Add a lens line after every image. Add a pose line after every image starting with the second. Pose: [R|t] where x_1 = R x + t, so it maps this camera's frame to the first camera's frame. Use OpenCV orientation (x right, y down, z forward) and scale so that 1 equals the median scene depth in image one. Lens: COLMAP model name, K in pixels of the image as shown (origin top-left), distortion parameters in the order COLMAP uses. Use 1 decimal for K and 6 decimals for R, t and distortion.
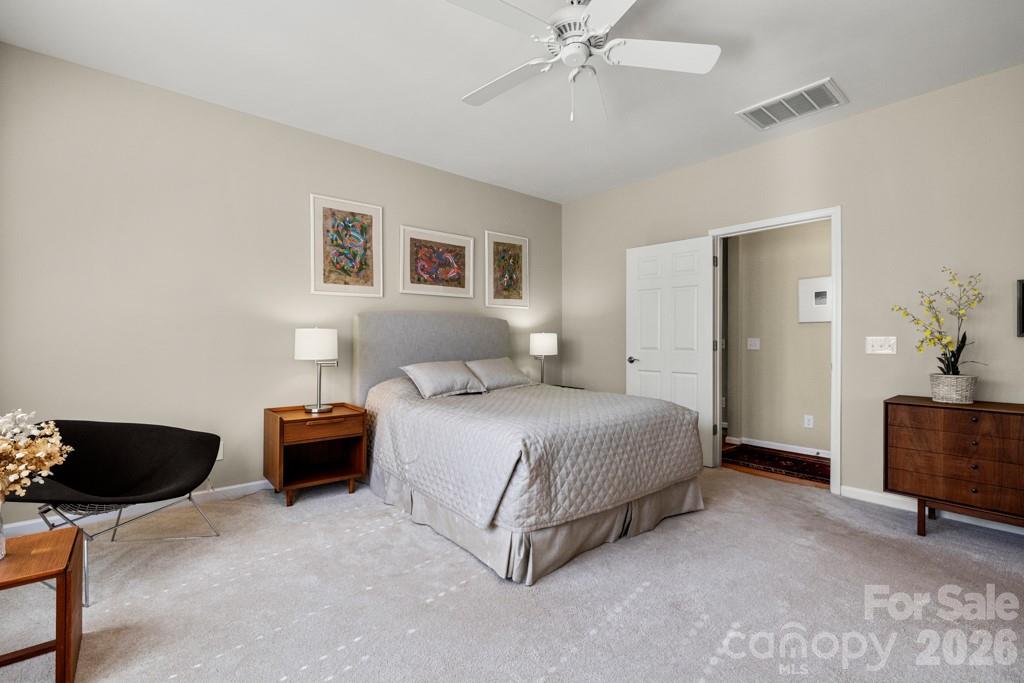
lens RADIAL K [[457.1, 0, 512.7], [0, 457.1, 336.8], [0, 0, 1]] dist [-0.003687, -0.000368]
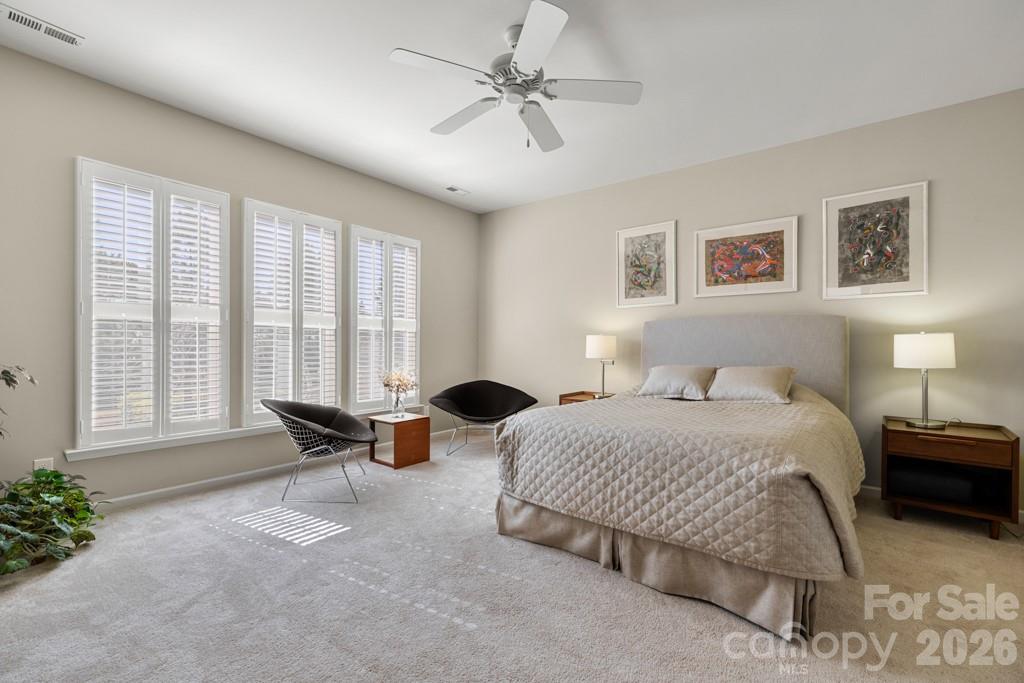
lens RADIAL K [[445.4, 0, 514.3], [0, 445.4, 348.0], [0, 0, 1]] dist [-0.001191, 0.000028]
pose [[0.194661, 0.005539, -0.980855, 0.640744], [0.002734, 0.999977, 0.006190, 0.008688], [0.980867, -0.003887, 0.194641, 0.404442]]
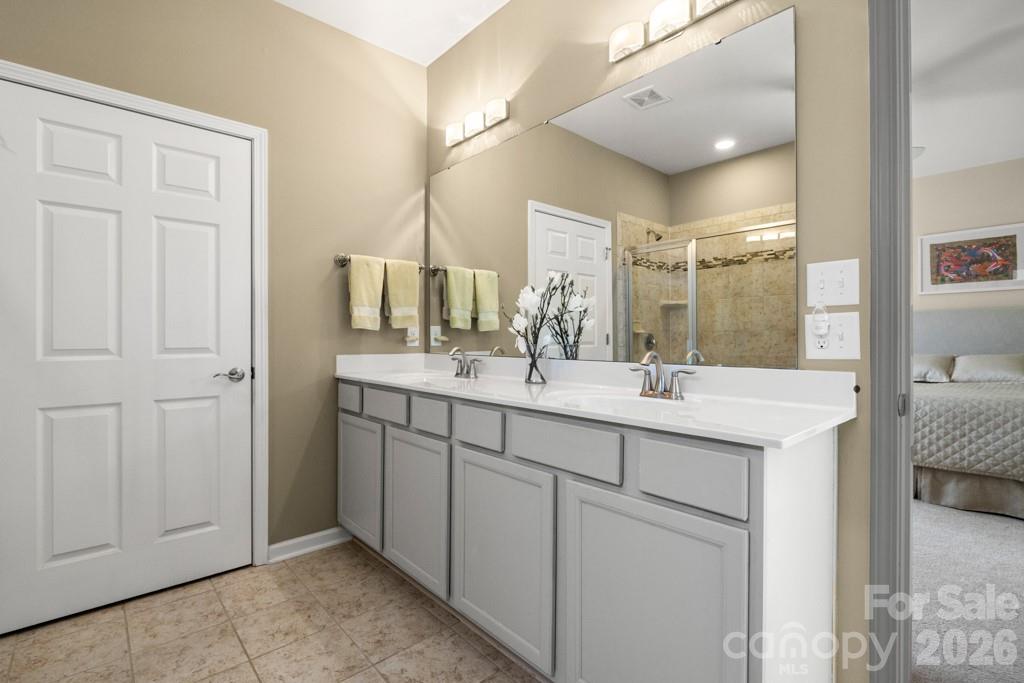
lens RADIAL K [[484.1, 0, 509.7], [0, 484.1, 337.8], [0, 0, 1]] dist [0.000240, -0.000090]
pose [[0.022095, -0.003802, -0.999749, 0.937903], [0.011595, 0.999926, -0.003546, 0.004500], [0.999689, -0.011514, 0.022138, -0.060593]]
